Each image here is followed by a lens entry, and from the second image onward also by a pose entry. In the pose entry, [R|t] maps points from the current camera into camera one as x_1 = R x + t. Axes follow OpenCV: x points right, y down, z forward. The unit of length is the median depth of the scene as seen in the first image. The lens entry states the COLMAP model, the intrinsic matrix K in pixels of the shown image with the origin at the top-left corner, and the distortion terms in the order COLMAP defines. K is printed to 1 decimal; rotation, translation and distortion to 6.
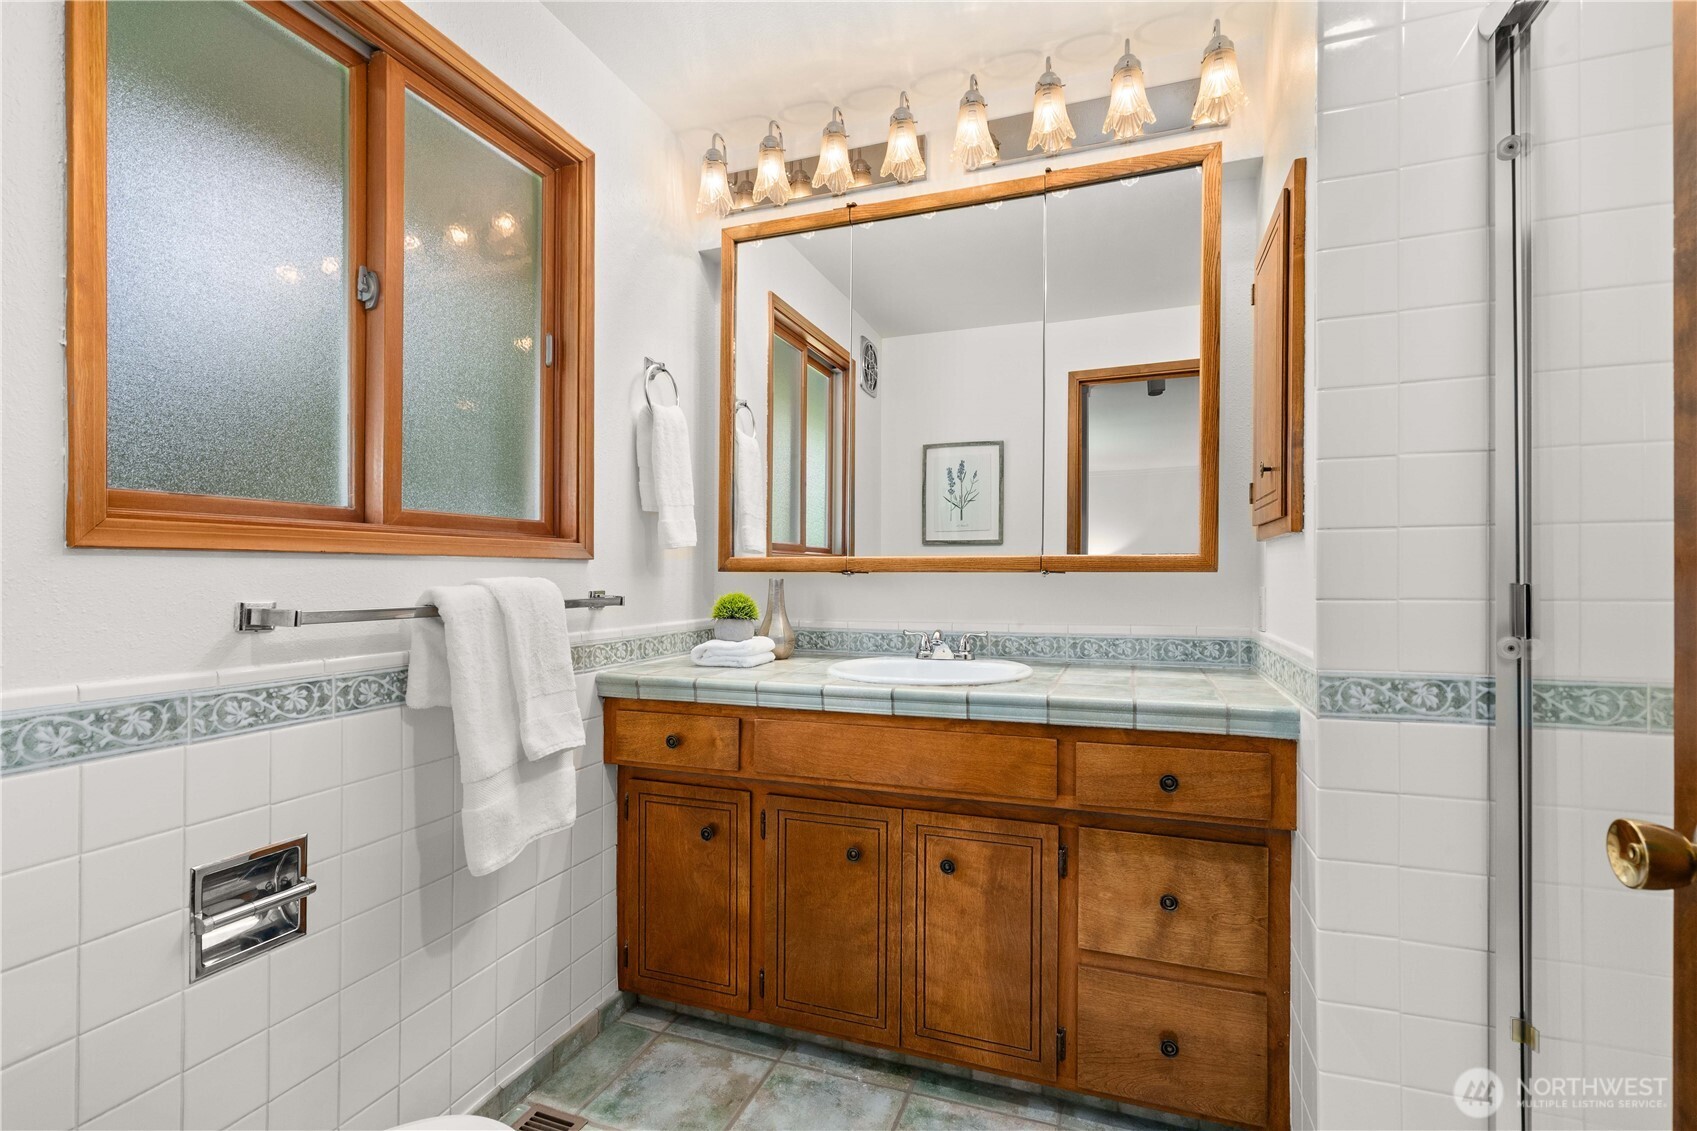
lens RADIAL K [[775.7, 0, 851.4], [0, 775.7, 571.8], [0, 0, 1]] dist [0.001678, -0.001897]
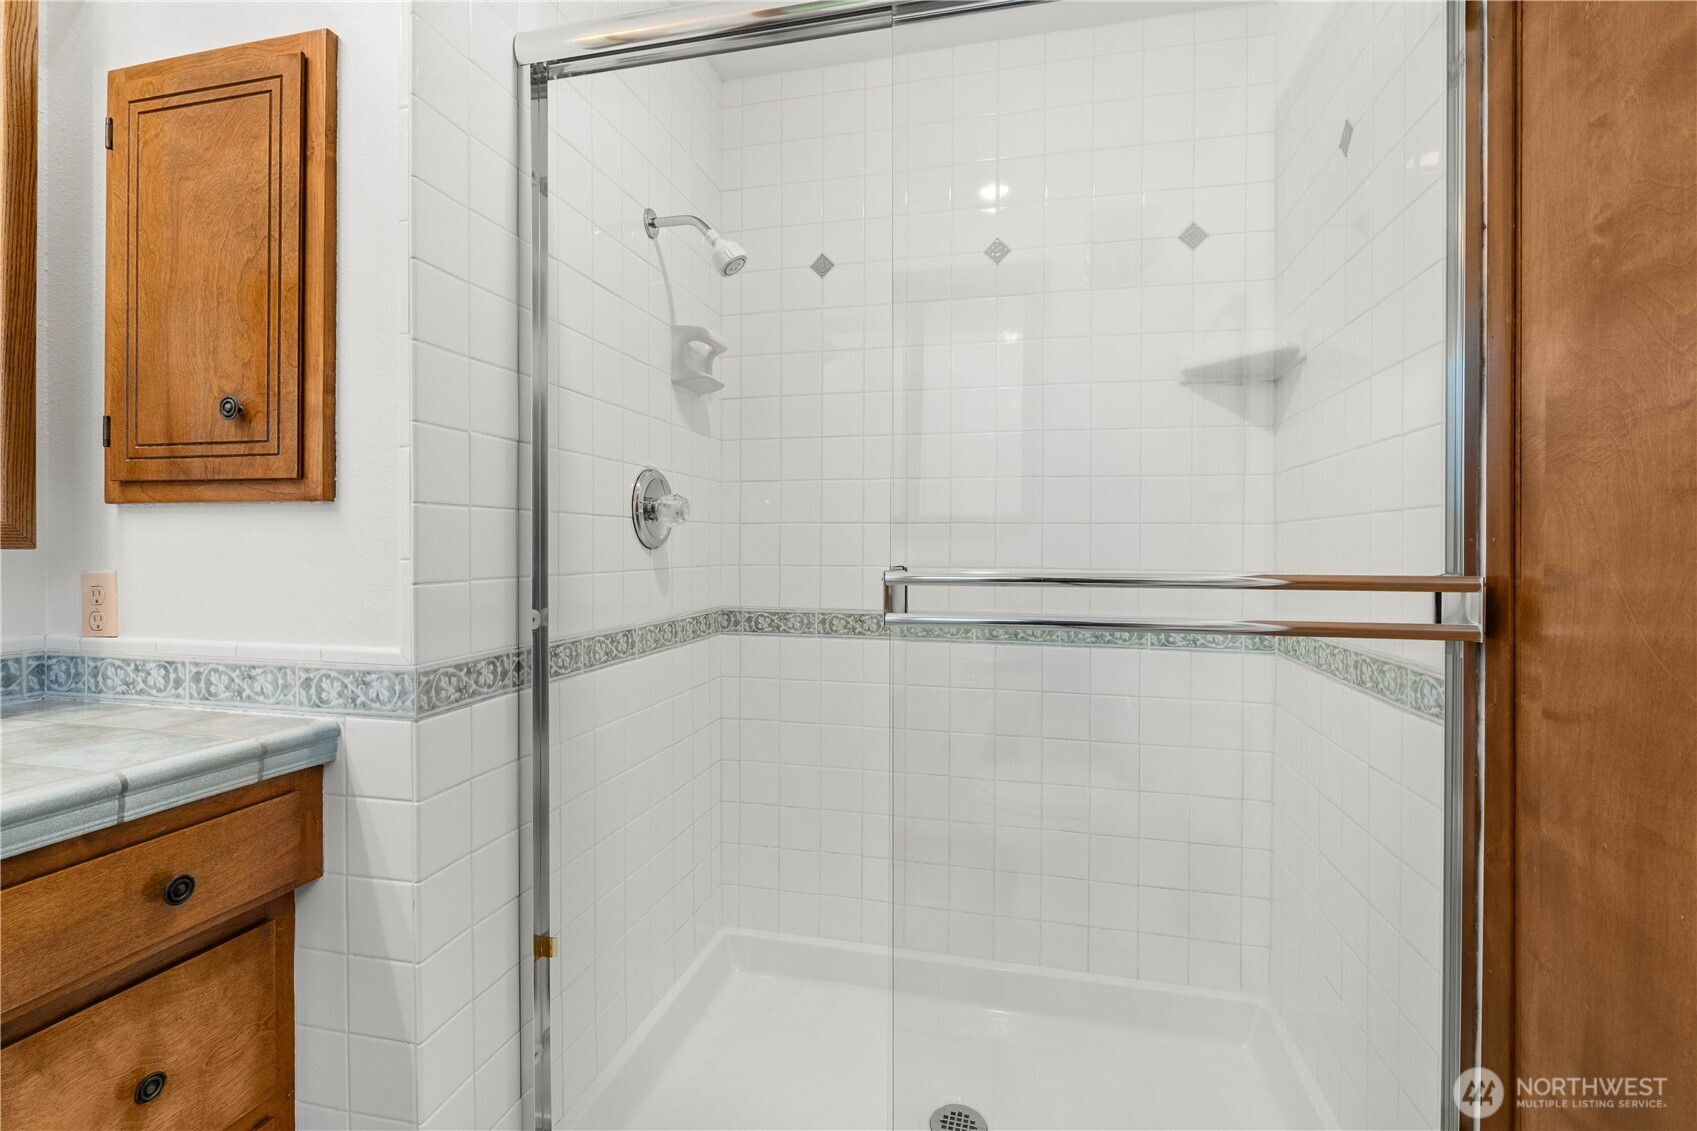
lens RADIAL K [[775.7, 0, 854.3], [0, 775.7, 558.5], [0, 0, 1]] dist [0.001678, -0.001897]
pose [[-0.110685, -0.008877, 0.993816, -0.277128], [-0.008347, 0.999933, 0.008002, -0.003106], [-0.993820, -0.007409, -0.110752, 0.552961]]
